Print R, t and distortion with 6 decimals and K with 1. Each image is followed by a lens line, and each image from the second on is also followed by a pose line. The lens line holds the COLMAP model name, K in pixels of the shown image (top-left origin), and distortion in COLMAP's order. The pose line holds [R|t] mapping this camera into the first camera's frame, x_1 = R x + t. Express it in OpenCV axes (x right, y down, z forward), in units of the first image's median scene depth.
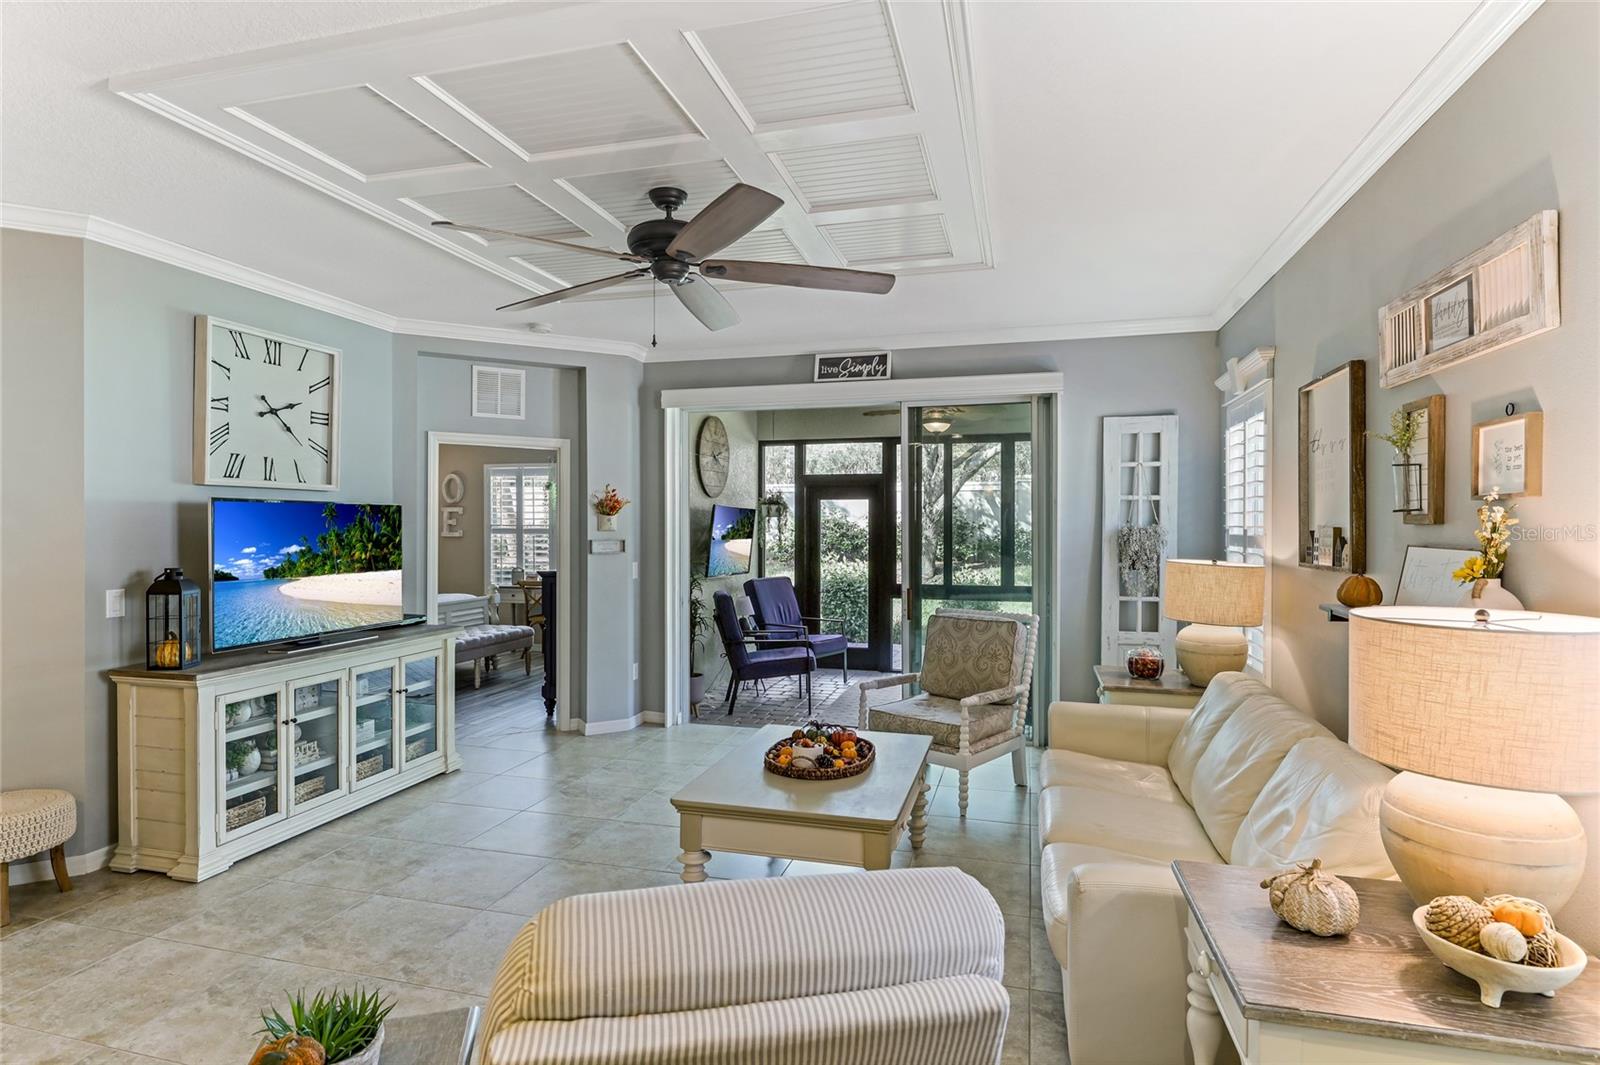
lens RADIAL K [[836.9, 0, 789.7], [0, 836.9, 532.2], [0, 0, 1]] dist [0.000470, -0.000030]
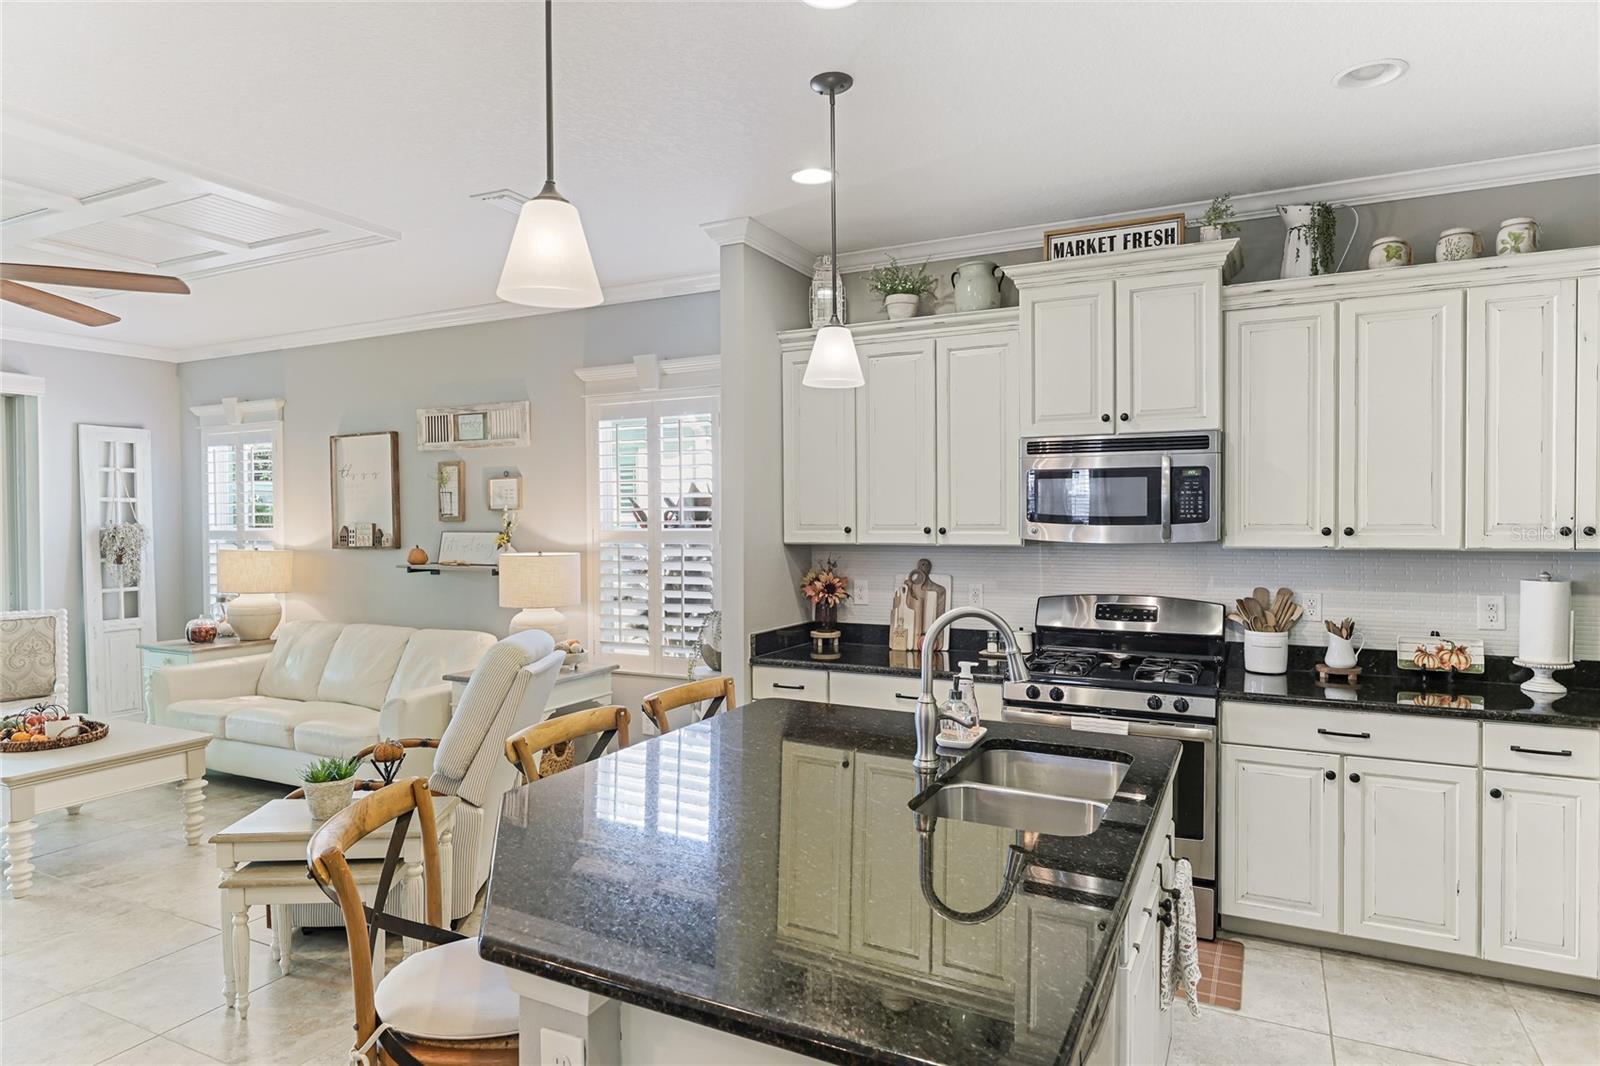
lens RADIAL K [[938.7, 0, 800.0], [0, 938.7, 533.0], [0, 0, 1]] dist [0.000724, -0.001750]
pose [[0.198380, -0.016267, 0.979990, -0.673766], [0.015108, 0.999794, 0.013538, 0.000088], [-0.980009, 0.012120, 0.198585, -0.153260]]
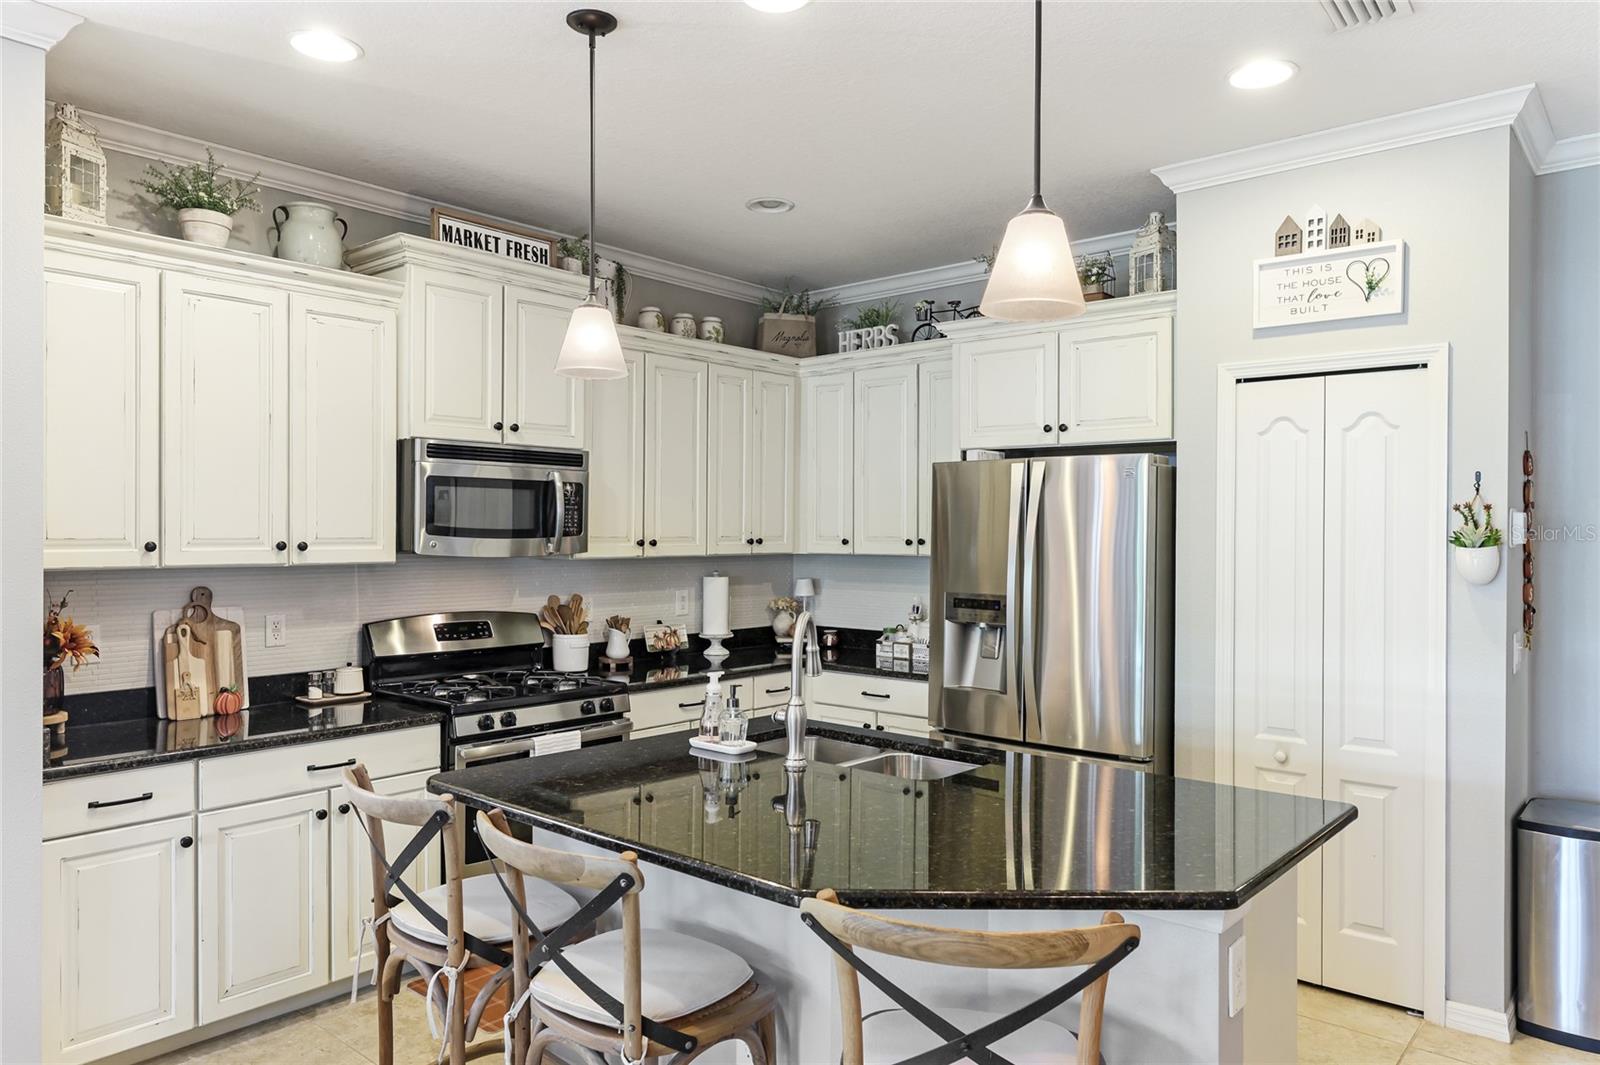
lens RADIAL K [[1056.5, 0, 800.0], [0, 1056.5, 532.5], [0, 0, 1]] dist [-0.005333, -0.002609]
pose [[-0.903927, -0.005101, 0.427657, -0.452393], [0.000509, 0.999915, 0.013001, -0.006648], [-0.427687, 0.011969, -0.903848, 0.364197]]
